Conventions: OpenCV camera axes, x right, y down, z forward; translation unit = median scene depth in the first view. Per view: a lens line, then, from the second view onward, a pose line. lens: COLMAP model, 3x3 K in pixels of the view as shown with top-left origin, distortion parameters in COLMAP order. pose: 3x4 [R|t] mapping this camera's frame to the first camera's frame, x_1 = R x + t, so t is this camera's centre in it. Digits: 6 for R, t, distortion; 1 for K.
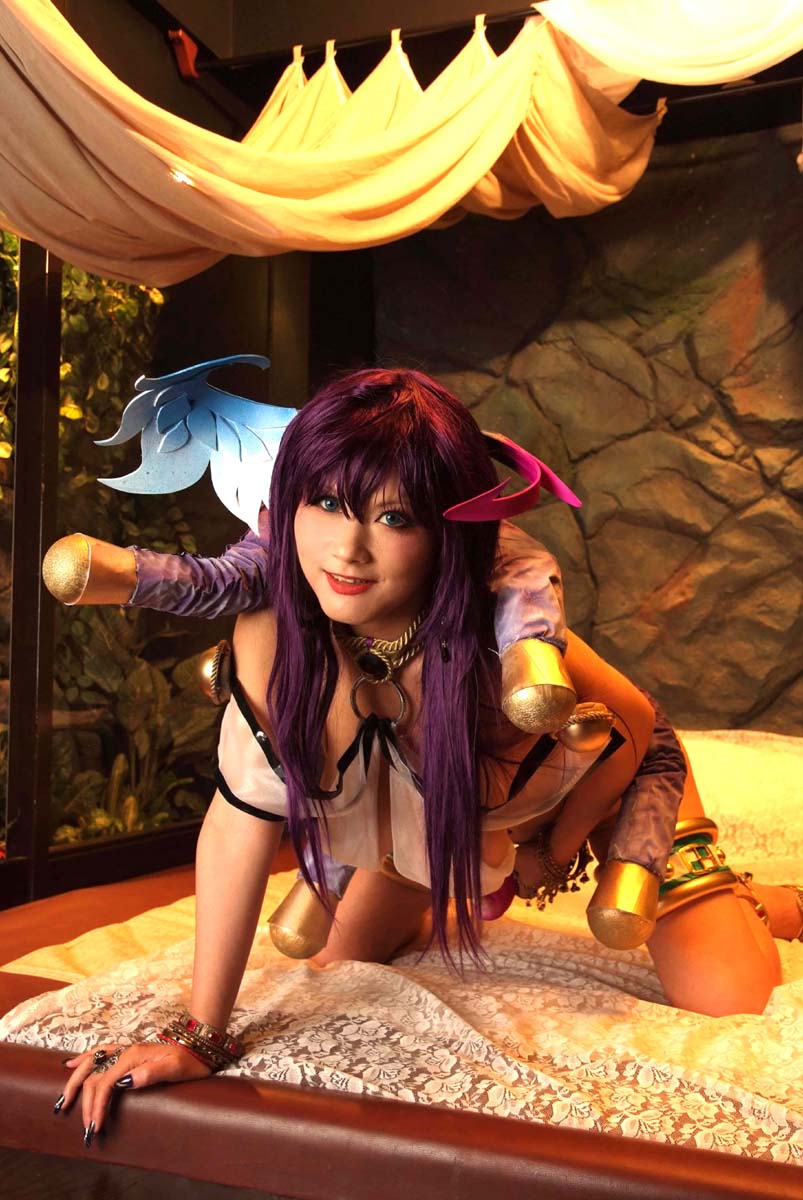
lens RADIAL K [[1296.4, 0, 397.3], [0, 1296.4, 622.3], [0, 0, 1]] dist [0.049764, 0.000000]
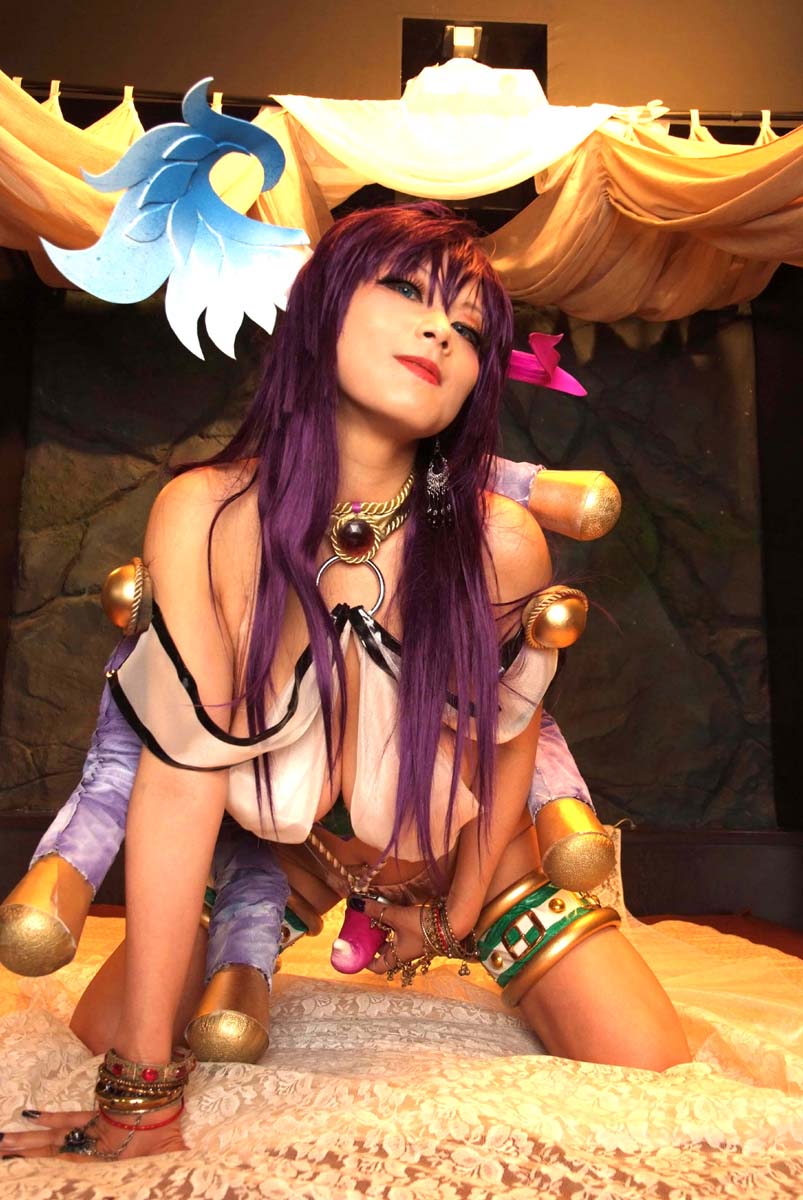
lens RADIAL K [[1071.5, 0, 392.5], [0, 1071.5, 611.4], [0, 0, 1]] dist [-0.033922, 0.117194]
pose [[0.908834, 0.081620, 0.409096, -0.096560], [-0.025484, 0.989704, -0.140844, 0.044124], [-0.416380, 0.117578, 0.901556, 0.184712]]
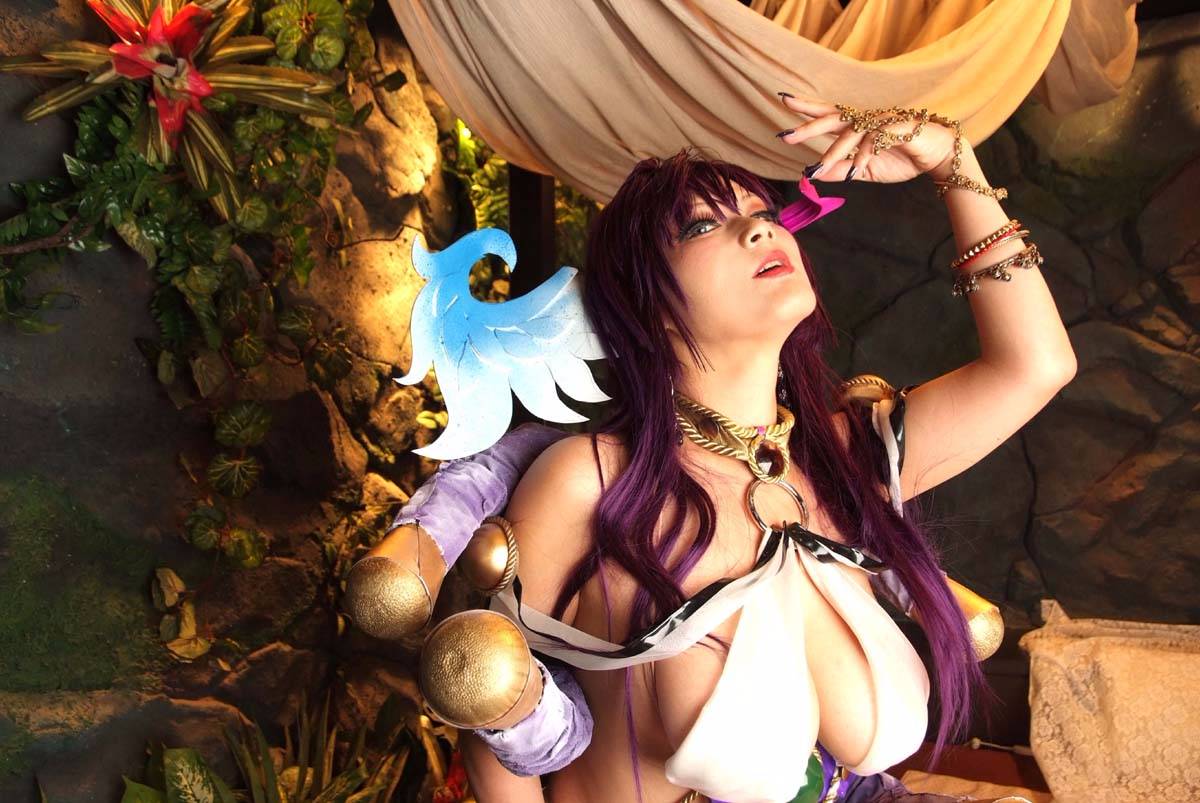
lens RADIAL K [[993.4, 0, 596.2], [0, 993.4, 420.8], [0, 0, 1]] dist [-0.072323, 0.098764]
pose [[0.998828, -0.027456, -0.039862, -0.155438], [0.028368, 0.999344, 0.022505, -0.099541], [0.039218, -0.023609, 0.998952, 0.240846]]
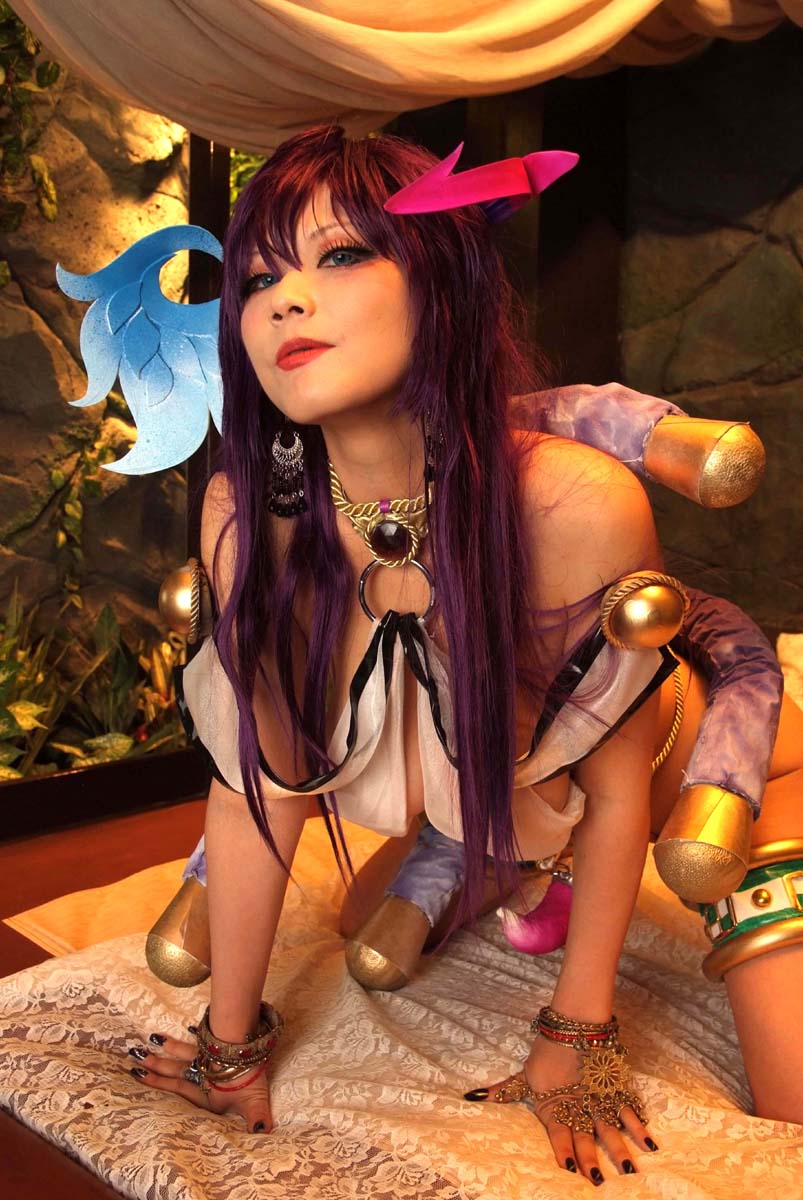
lens RADIAL K [[1100.4, 0, 400.6], [0, 1100.4, 607.2], [0, 0, 1]] dist [0.022861, 0.000000]
pose [[0.949316, 0.036671, -0.312176, 0.097578], [0.001951, 0.992465, 0.122516, -0.025739], [0.314317, -0.116916, 0.942091, 0.174249]]
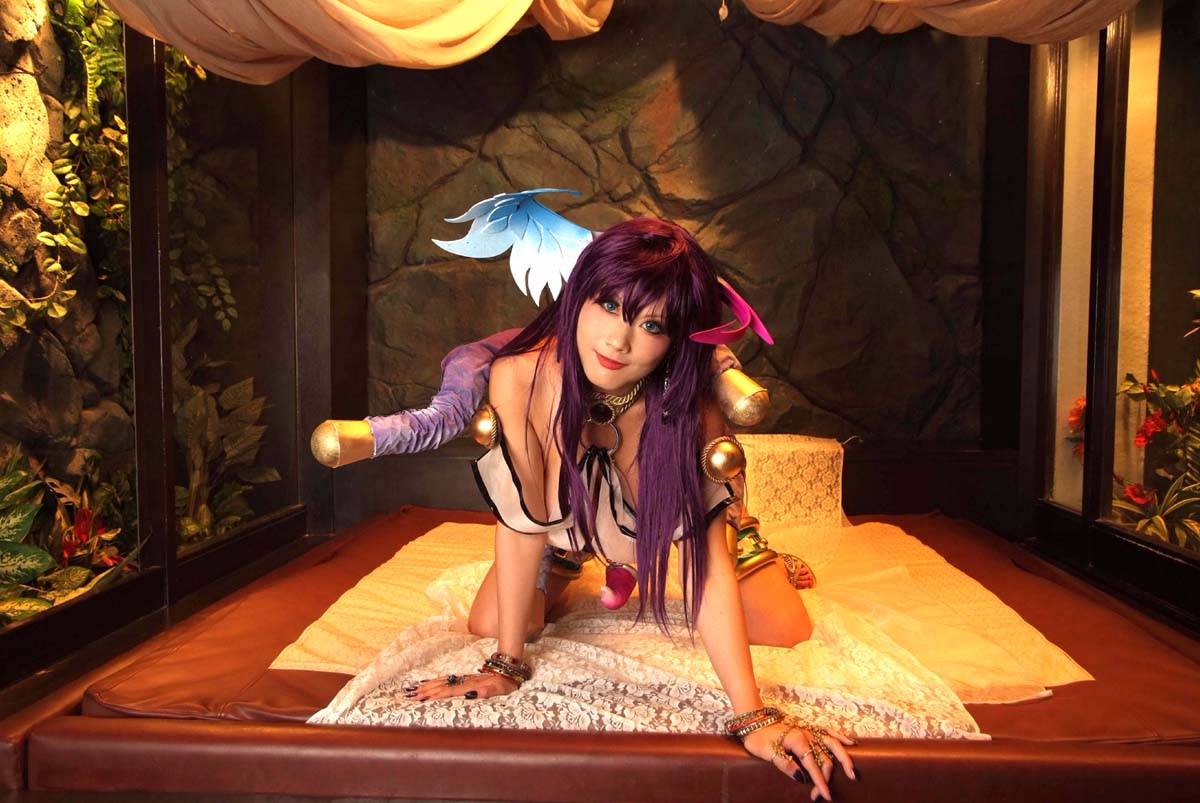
lens RADIAL K [[1071.5, 0, 597.5], [0, 1071.5, 418.6], [0, 0, 1]] dist [-0.033922, 0.117194]
pose [[0.944789, -0.030482, 0.326260, -0.162590], [-0.002193, 0.995053, 0.099317, -0.038522], [-0.327673, -0.094548, 0.940048, -0.030097]]
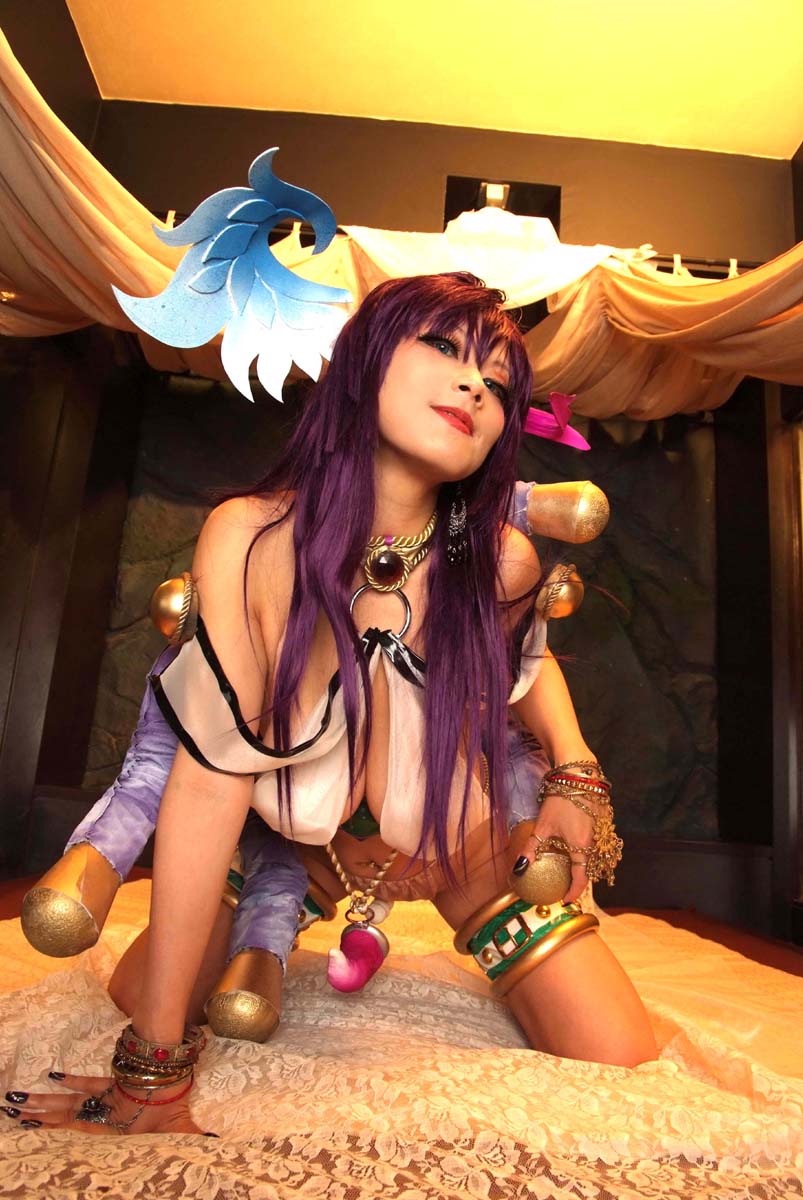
lens RADIAL K [[848.2, 0, 385.7], [0, 848.2, 617.5], [0, 0, 1]] dist [-0.103854, 0.062853]
pose [[0.915882, 0.145305, 0.374228, -0.084524], [-0.085817, 0.981514, -0.171074, 0.041865], [-0.392168, 0.124569, 0.911420, 0.210762]]
